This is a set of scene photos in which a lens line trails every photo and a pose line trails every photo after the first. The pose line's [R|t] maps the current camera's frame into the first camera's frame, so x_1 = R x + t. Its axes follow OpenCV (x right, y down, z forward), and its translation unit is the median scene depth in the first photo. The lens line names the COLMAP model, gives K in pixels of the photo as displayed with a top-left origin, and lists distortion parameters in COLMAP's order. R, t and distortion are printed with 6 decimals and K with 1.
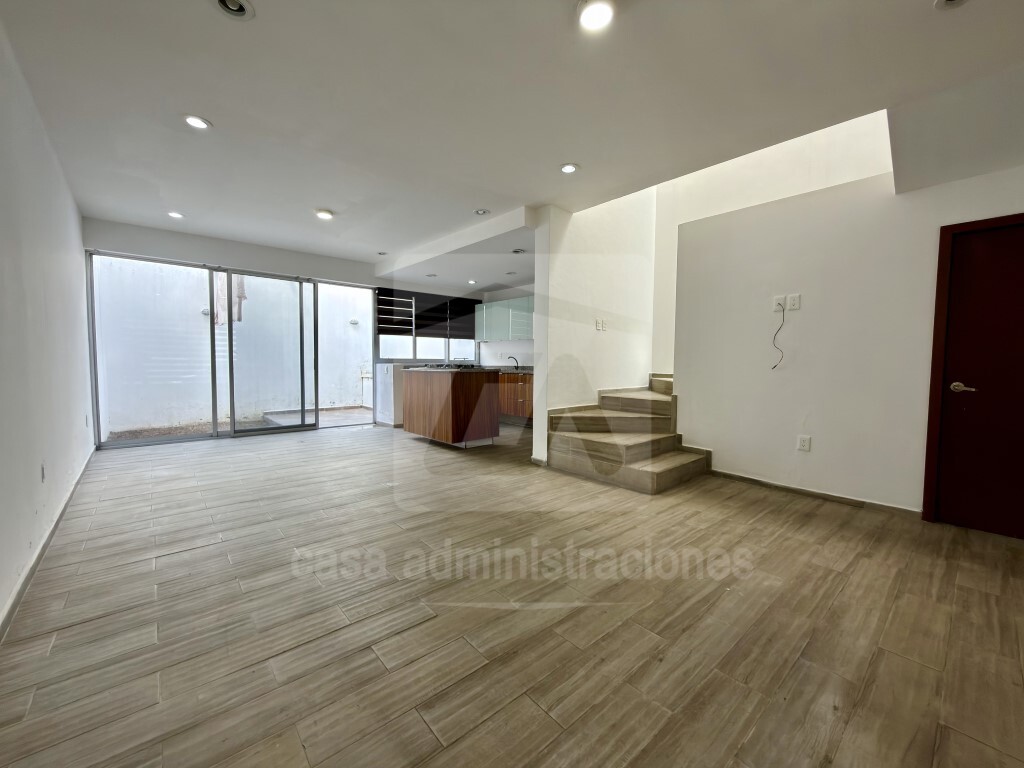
lens RADIAL K [[408.5, 0, 510.9], [0, 408.5, 384.5], [0, 0, 1]] dist [-0.001433, 0.000227]
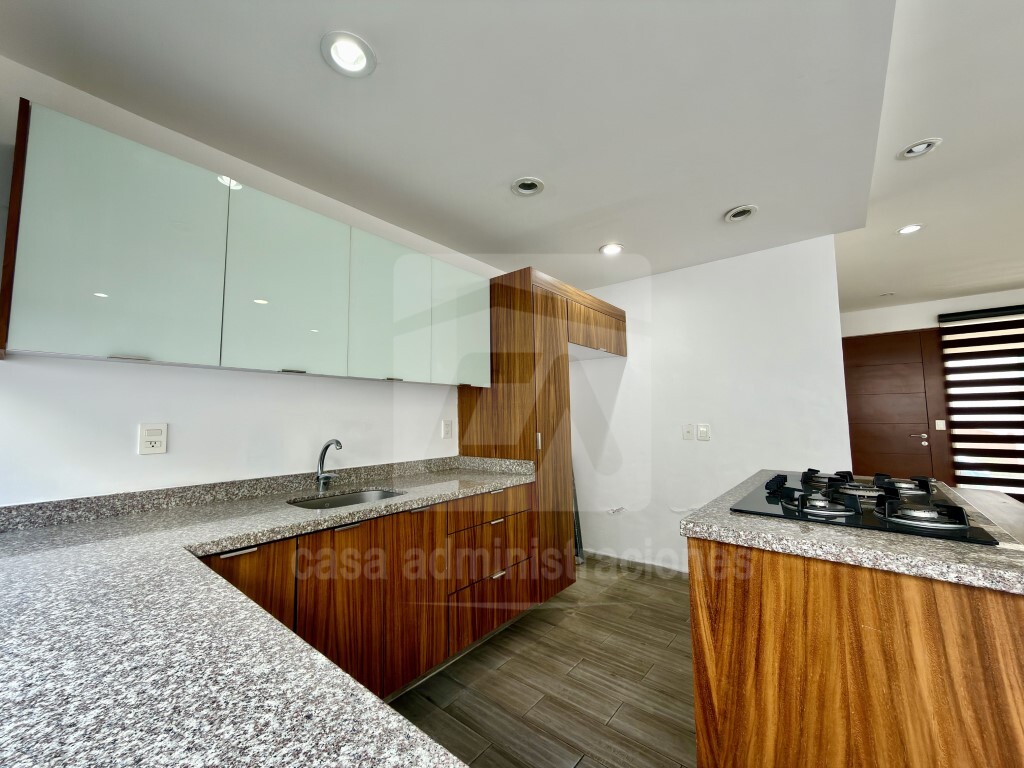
lens RADIAL K [[408.5, 0, 510.6], [0, 408.5, 383.8], [0, 0, 1]] dist [-0.000766, 0.000025]
pose [[-0.155414, 0.077737, 0.984786, -0.582321], [0.064500, 0.995570, -0.068410, -0.168398], [-0.985741, 0.052887, -0.159740, 1.989321]]
